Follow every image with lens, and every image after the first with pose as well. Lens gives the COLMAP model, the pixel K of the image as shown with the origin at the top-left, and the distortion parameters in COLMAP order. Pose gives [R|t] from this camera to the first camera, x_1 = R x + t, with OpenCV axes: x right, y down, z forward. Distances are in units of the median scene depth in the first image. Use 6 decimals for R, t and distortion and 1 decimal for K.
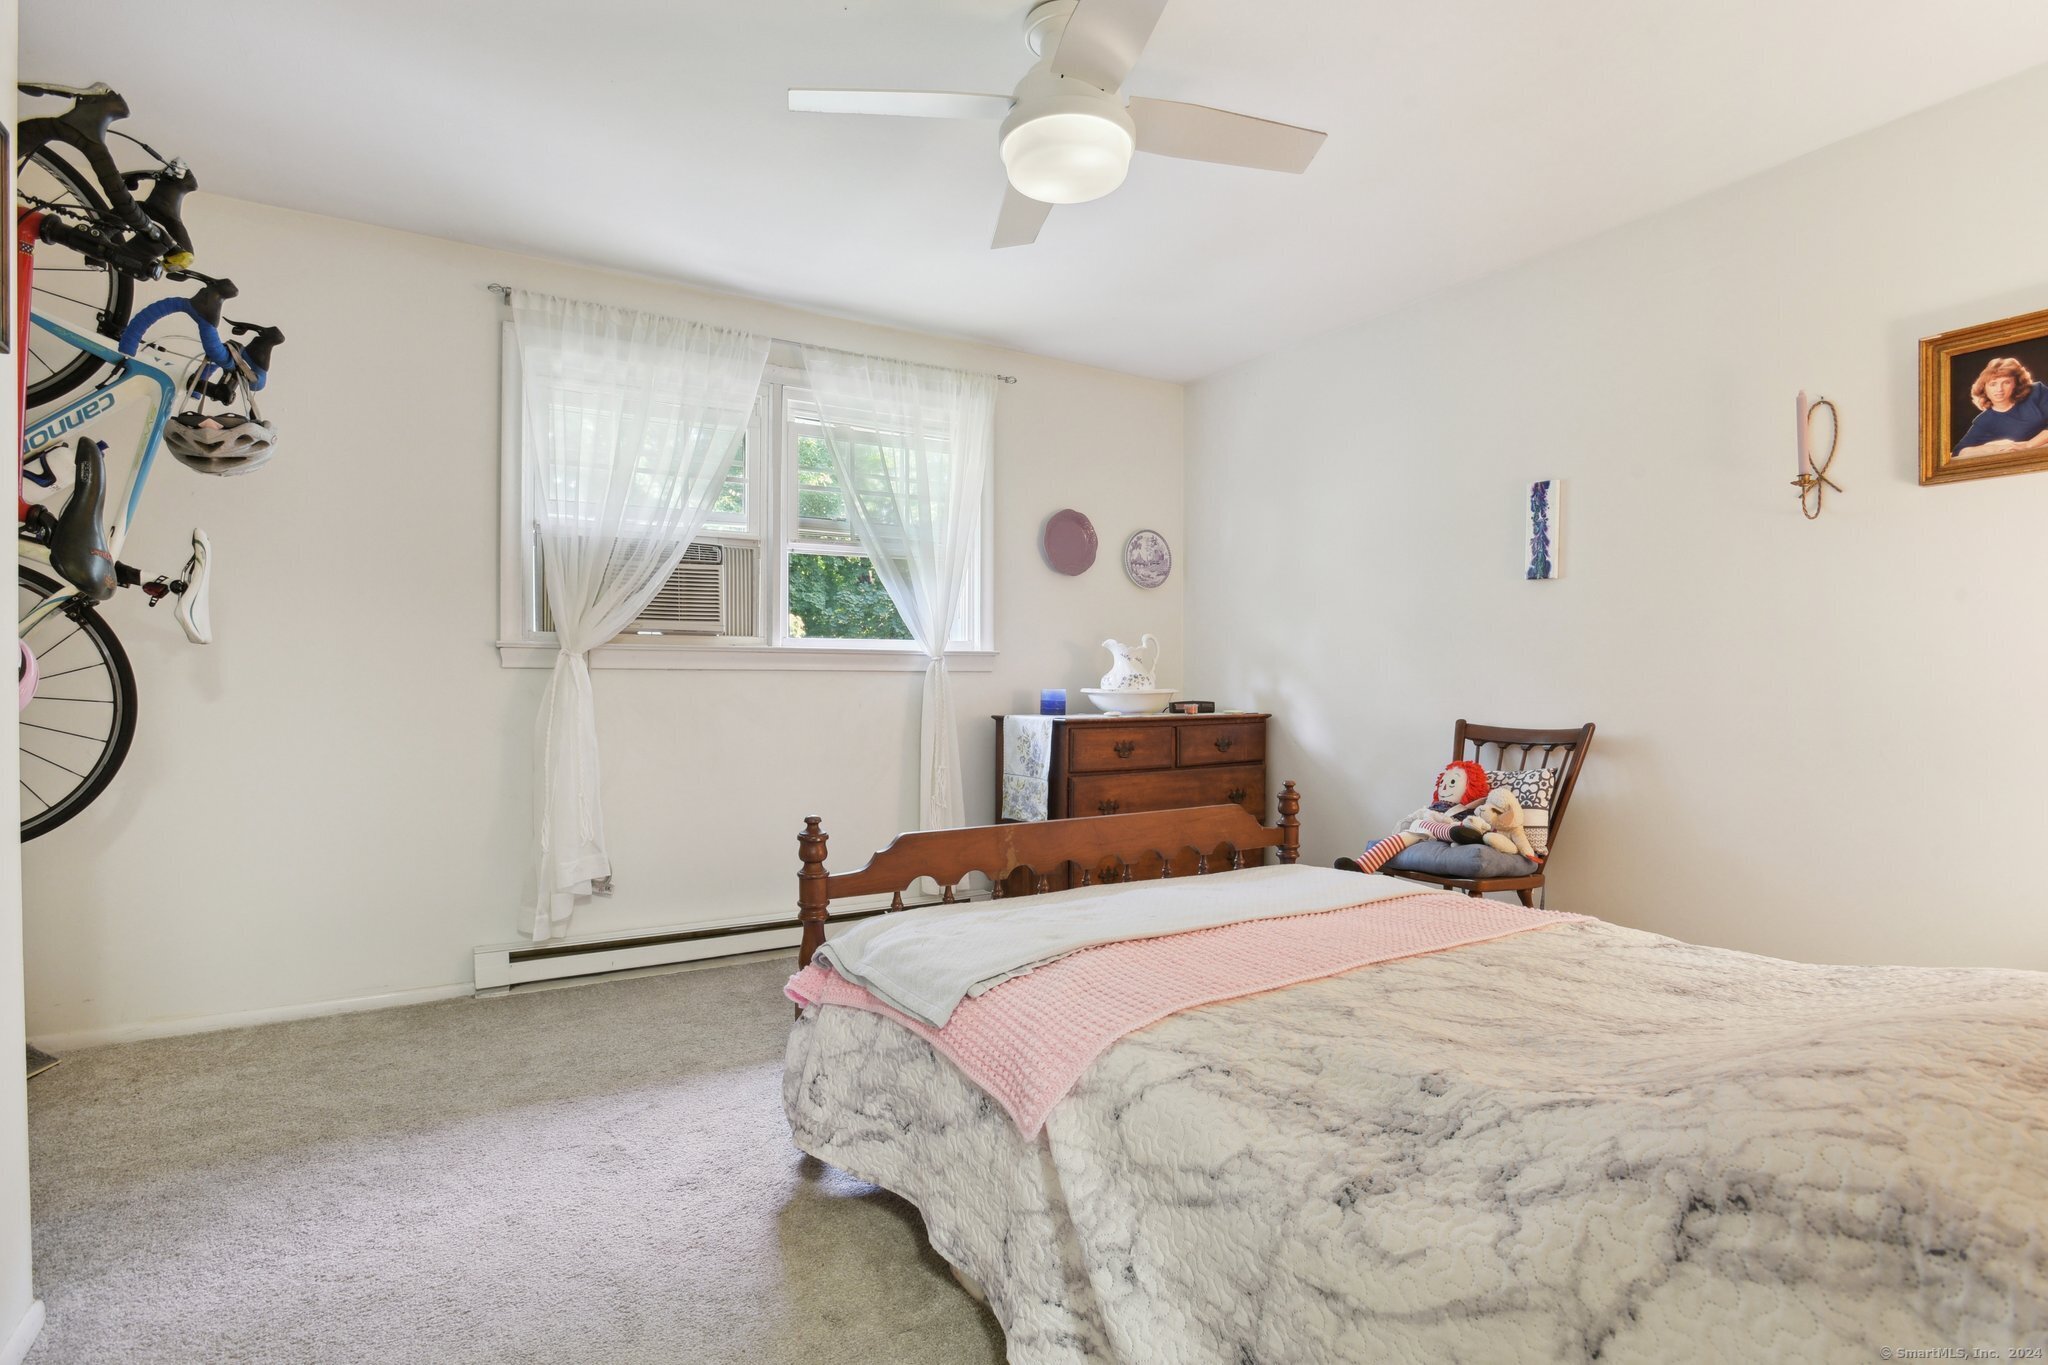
lens RADIAL K [[982.1, 0, 1021.6], [0, 982.1, 677.4], [0, 0, 1]] dist [0.002855, -0.000189]
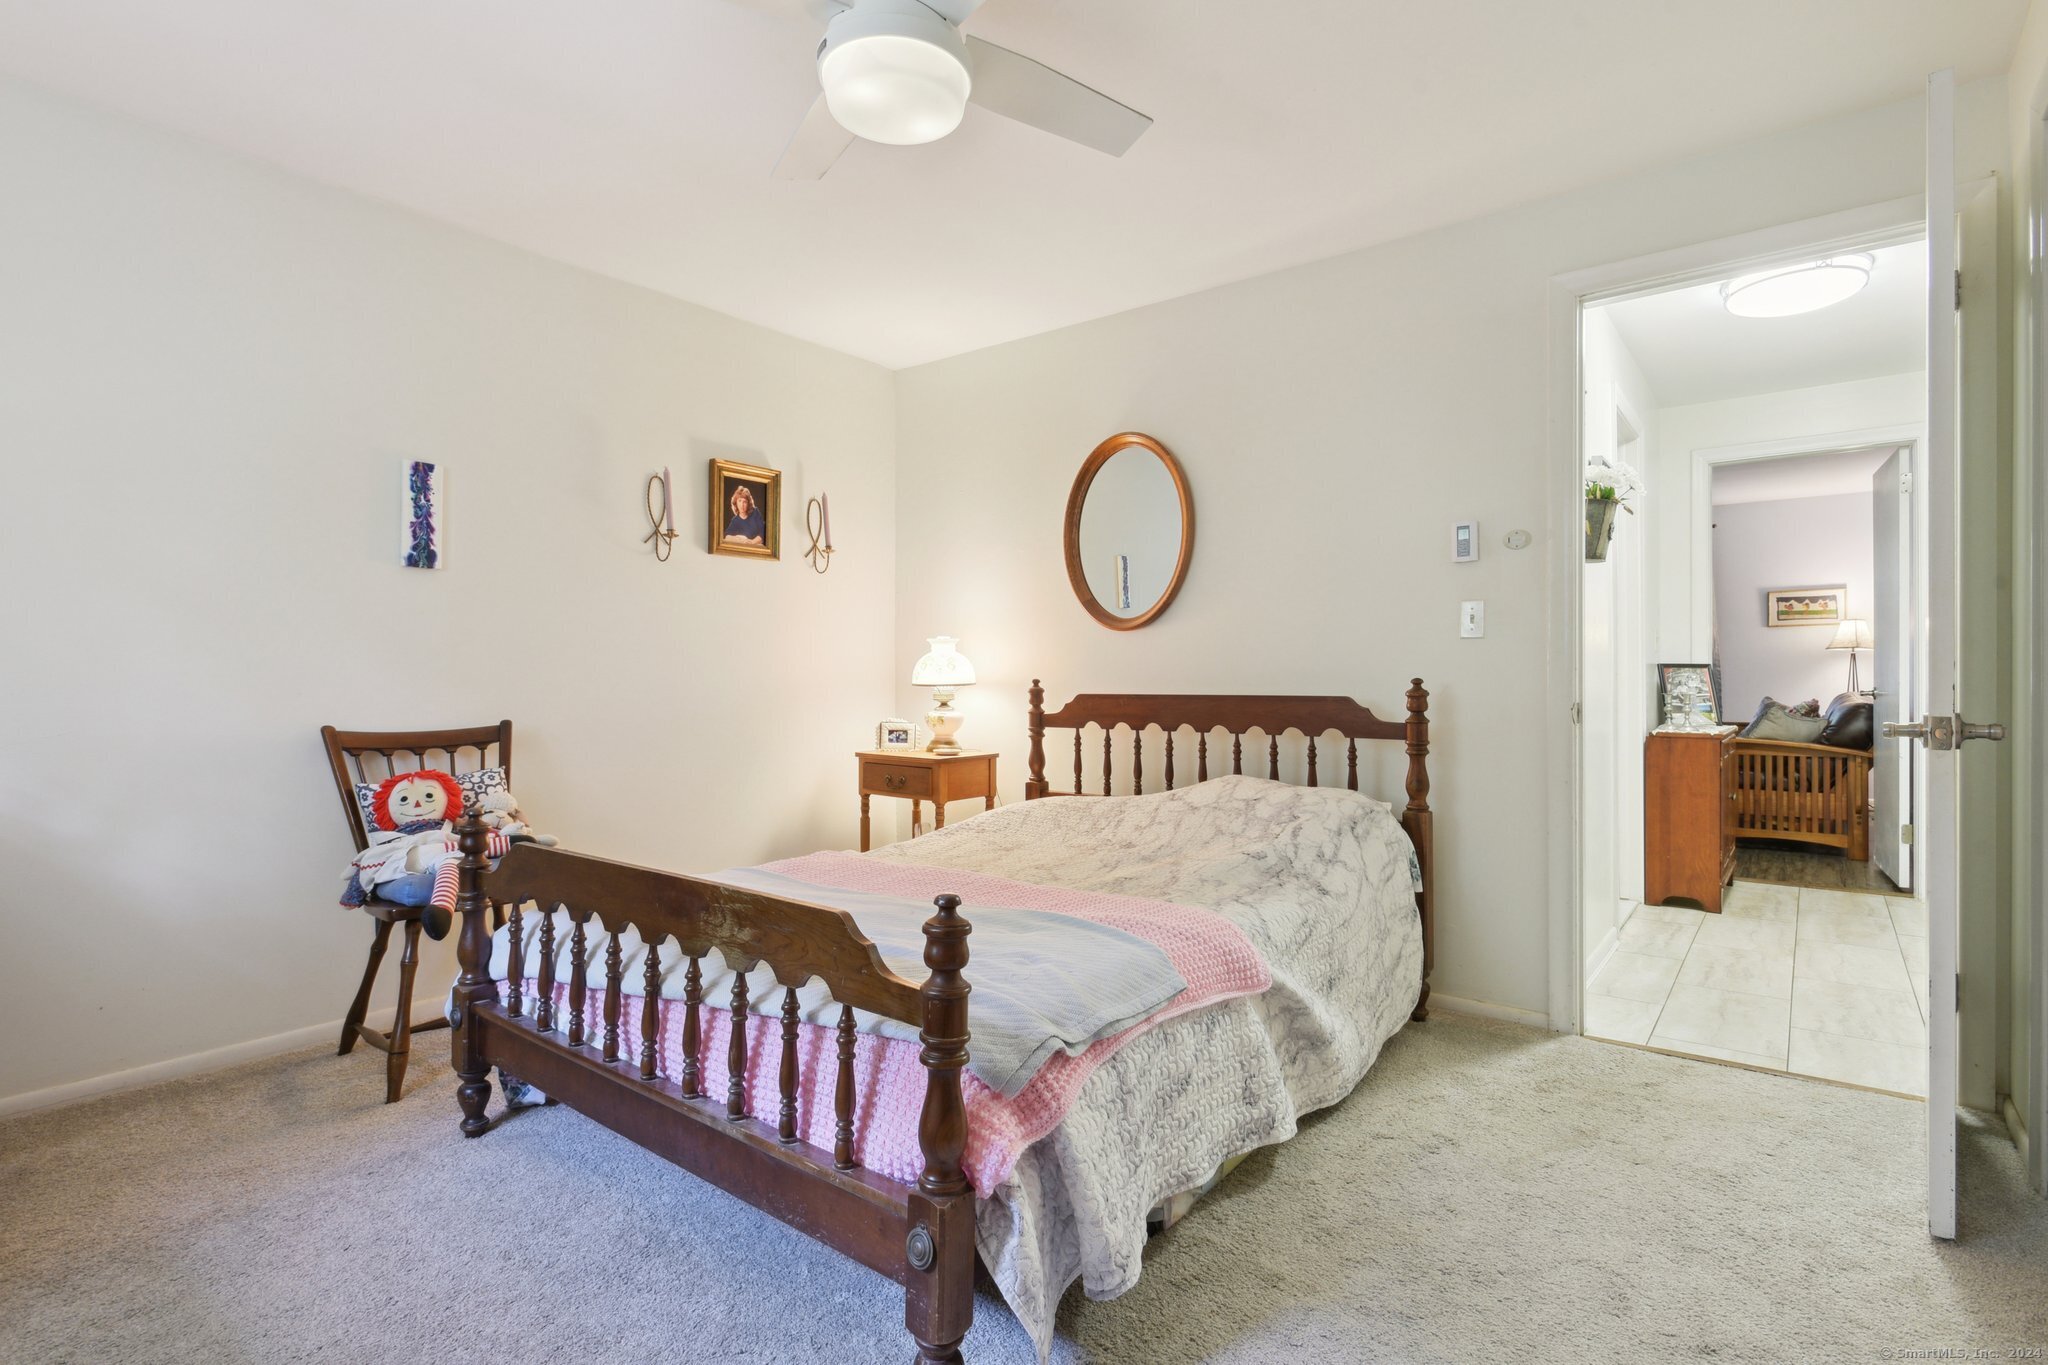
lens RADIAL K [[991.7, 0, 1024.0], [0, 991.7, 682.5], [0, 0, 1]] dist [-0.058026, -0.000136]
pose [[-0.346435, -0.001643, 0.938072, -0.524939], [-0.003600, 0.999993, 0.000421, 0.005450], [-0.938067, -0.003231, -0.346439, 0.791339]]
